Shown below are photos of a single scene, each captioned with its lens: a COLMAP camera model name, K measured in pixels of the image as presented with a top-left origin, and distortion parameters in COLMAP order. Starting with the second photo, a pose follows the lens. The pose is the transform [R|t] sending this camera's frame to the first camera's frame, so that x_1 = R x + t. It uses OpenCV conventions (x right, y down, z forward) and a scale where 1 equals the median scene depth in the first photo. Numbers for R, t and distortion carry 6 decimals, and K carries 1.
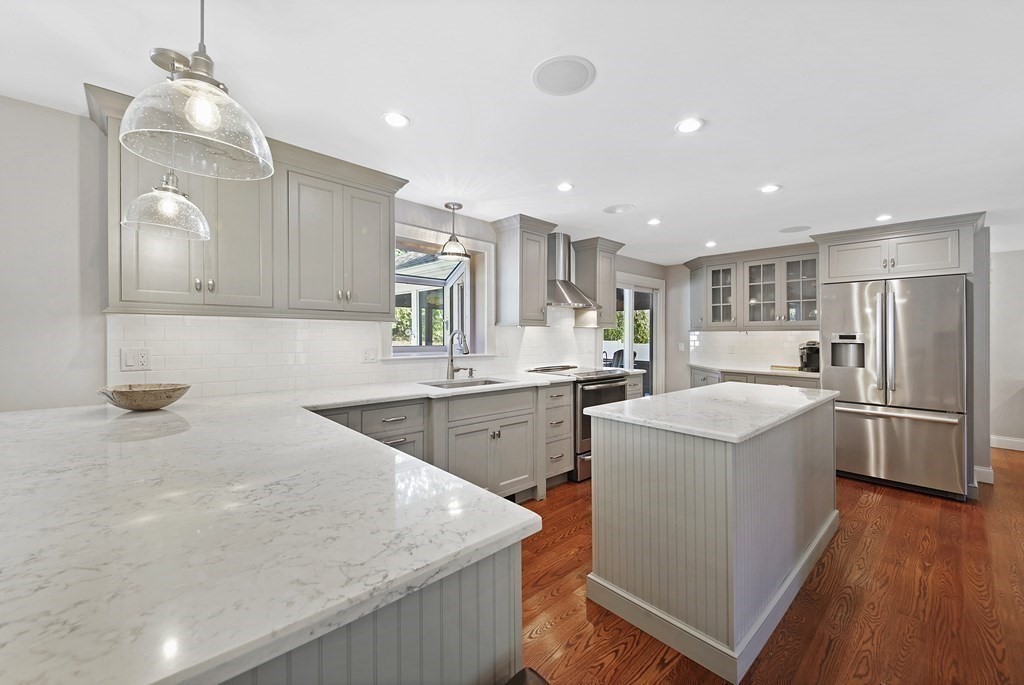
lens RADIAL K [[404.0, 0, 494.5], [0, 404.0, 330.4], [0, 0, 1]] dist [0.000379, -0.000398]
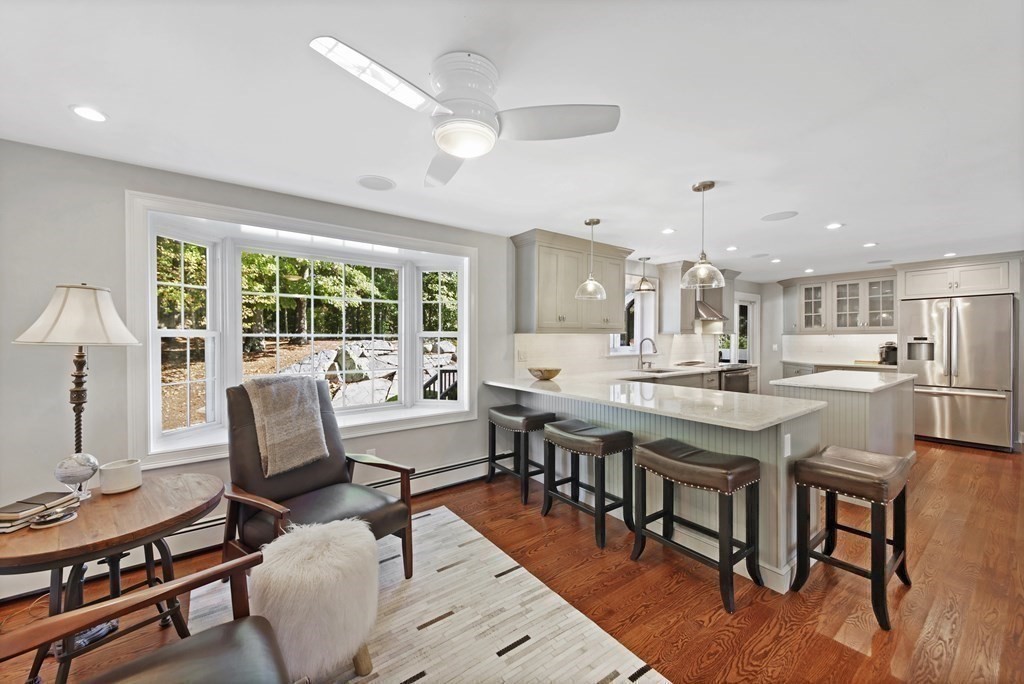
lens RADIAL K [[378.4, 0, 512.0], [0, 378.4, 342.0], [0, 0, 1]] dist [0.000701, 0.000221]
pose [[0.995020, -0.010800, -0.099092, -0.401469], [0.013024, 0.999677, 0.021833, -0.019401], [0.098824, -0.023015, 0.994839, -0.443282]]
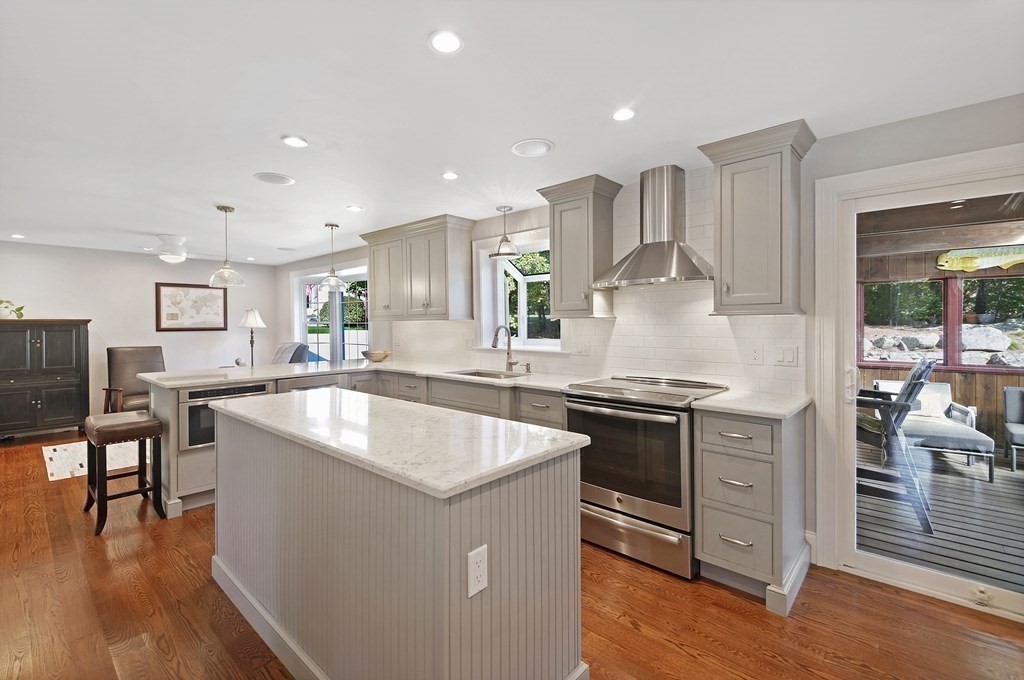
lens RADIAL K [[445.1, 0, 505.7], [0, 445.1, 326.1], [0, 0, 1]] dist [-0.003606, -0.000668]
pose [[0.122886, -0.005041, -0.992408, 0.854300], [0.015775, 0.999871, -0.003126, 0.004748], [0.992295, -0.015271, 0.122949, 0.689483]]
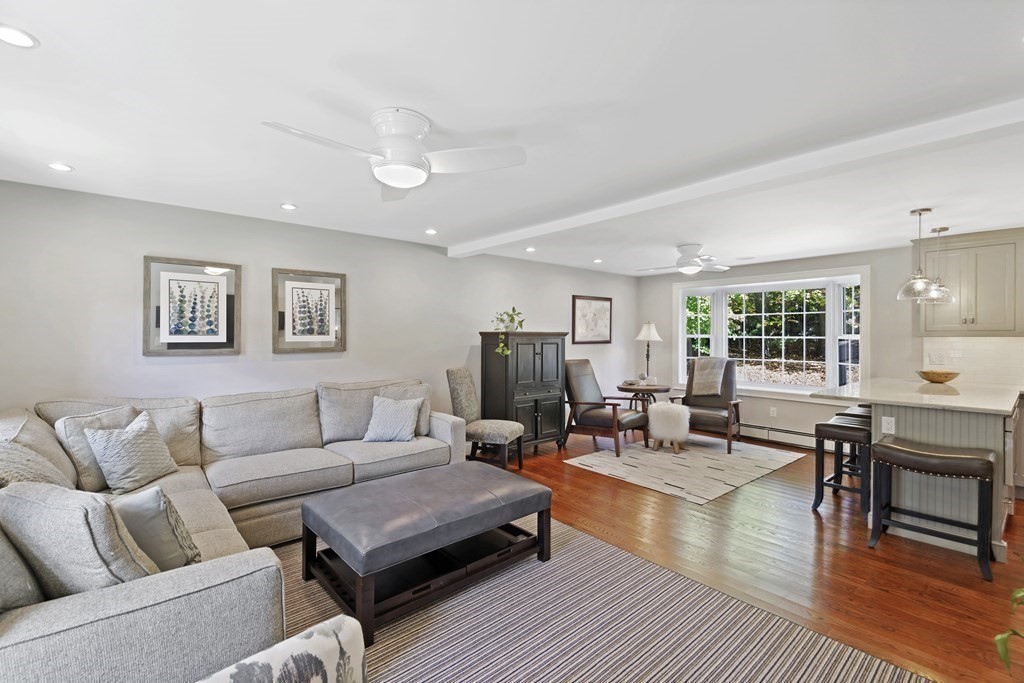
lens RADIAL K [[454.8, 0, 492.5], [0, 454.8, 335.8], [0, 0, 1]] dist [0.000635, -0.000055]
pose [[-0.041787, -0.006884, -0.999103, 0.747472], [0.007921, 0.999943, -0.007221, -0.021216], [0.999095, -0.008216, -0.041730, -0.559084]]
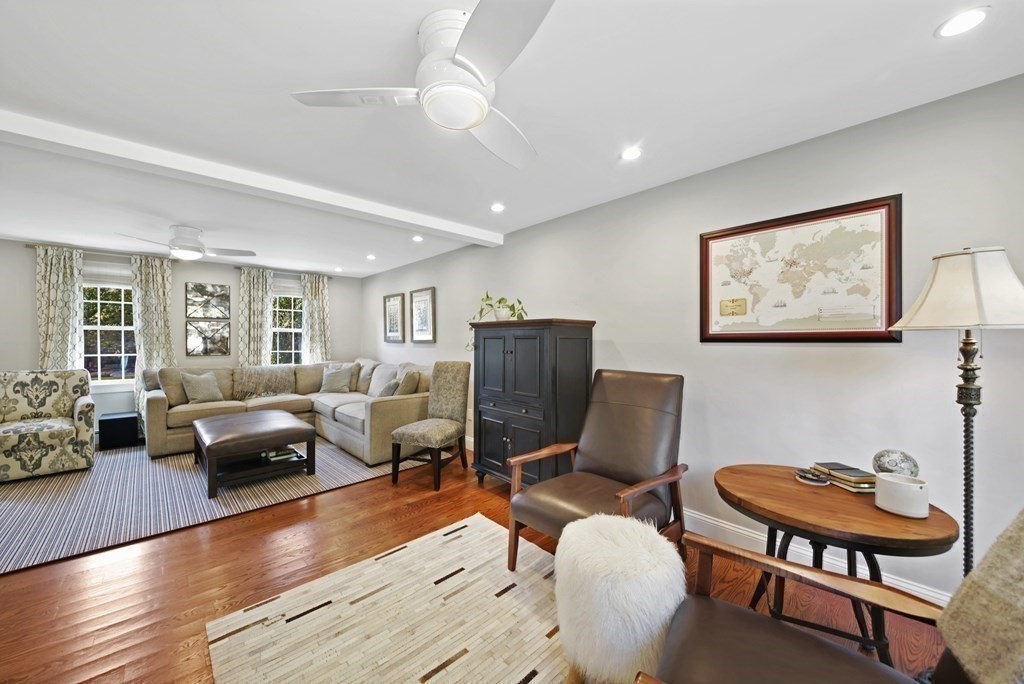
lens RADIAL K [[378.4, 0, 512.0], [0, 378.4, 342.0], [0, 0, 1]] dist [0.000701, 0.000221]
pose [[-0.999903, -0.006473, -0.012340, -0.544804], [-0.006441, 0.999976, -0.002667, 0.003063], [0.012357, -0.002587, -0.999920, 0.260342]]
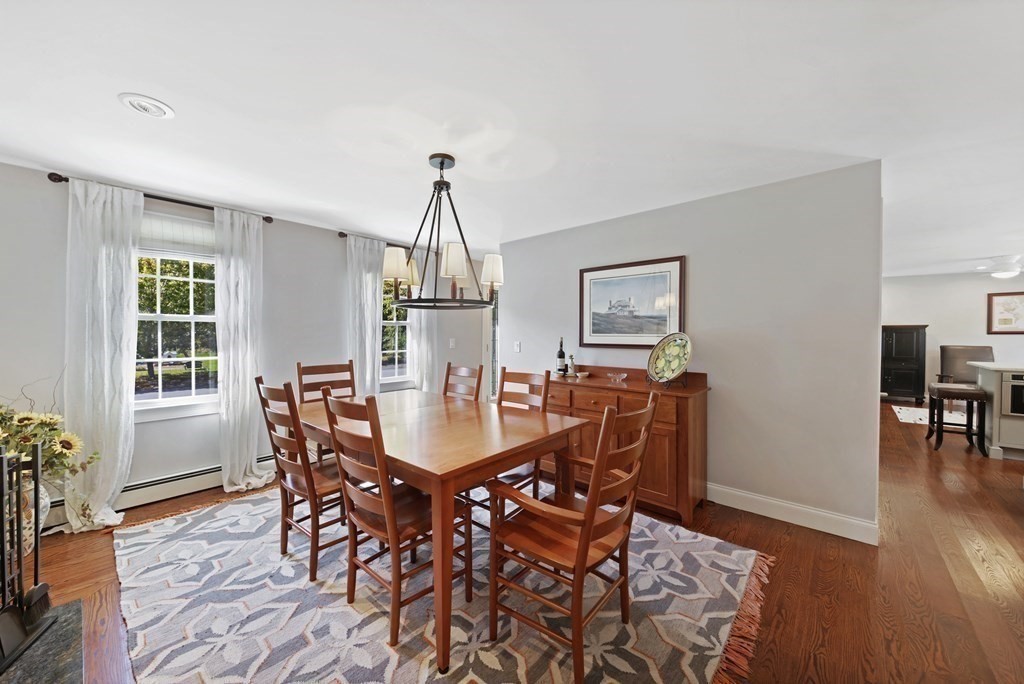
lens RADIAL K [[368.9, 0, 514.0], [0, 368.9, 338.5], [0, 0, 1]] dist [-0.000430, -0.000021]
pose [[-0.993492, -0.005744, -0.113754, 1.333608], [-0.006691, 0.999946, 0.007944, 0.018917], [0.113702, 0.008654, -0.993477, 0.992161]]
